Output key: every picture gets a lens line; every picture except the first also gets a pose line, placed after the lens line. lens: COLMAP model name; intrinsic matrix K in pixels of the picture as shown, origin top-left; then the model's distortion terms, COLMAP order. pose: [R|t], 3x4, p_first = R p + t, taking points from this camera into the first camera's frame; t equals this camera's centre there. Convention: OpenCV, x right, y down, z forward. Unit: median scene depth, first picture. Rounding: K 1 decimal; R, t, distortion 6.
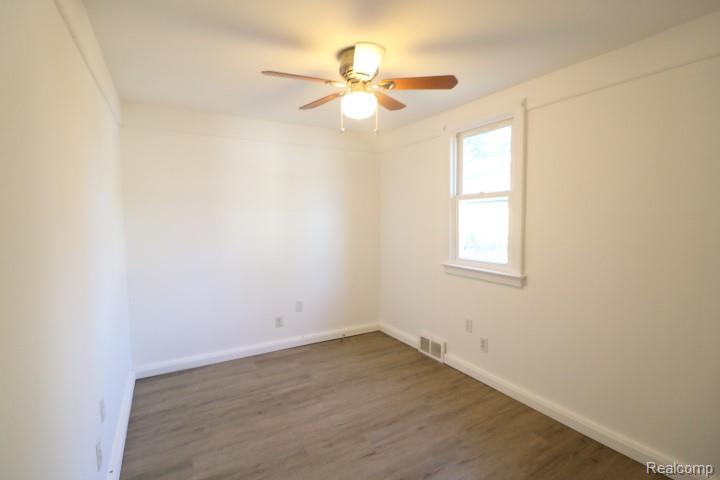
lens RADIAL K [[332.0, 0, 356.1], [0, 332.0, 236.0], [0, 0, 1]] dist [0.001369, -0.011529]
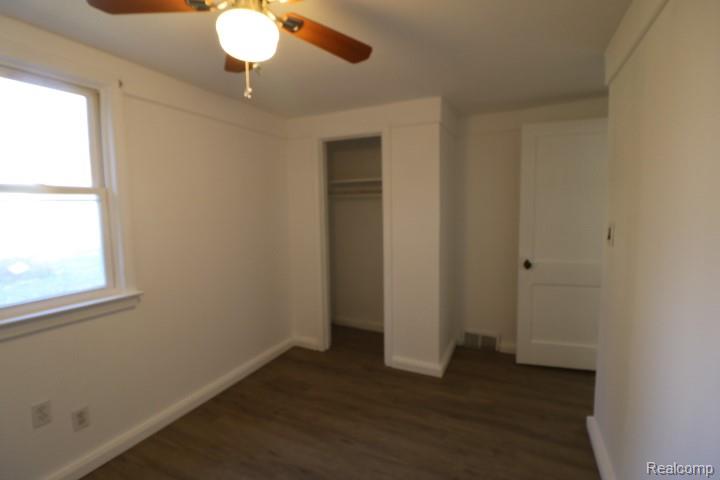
lens RADIAL K [[332.0, 0, 356.1], [0, 332.0, 236.0], [0, 0, 1]] dist [0.001369, -0.011529]
pose [[-0.554201, -0.047593, 0.831021, -0.471558], [0.078015, 0.991000, 0.108782, -0.063483], [-0.828719, 0.125119, -0.545500, 0.922896]]
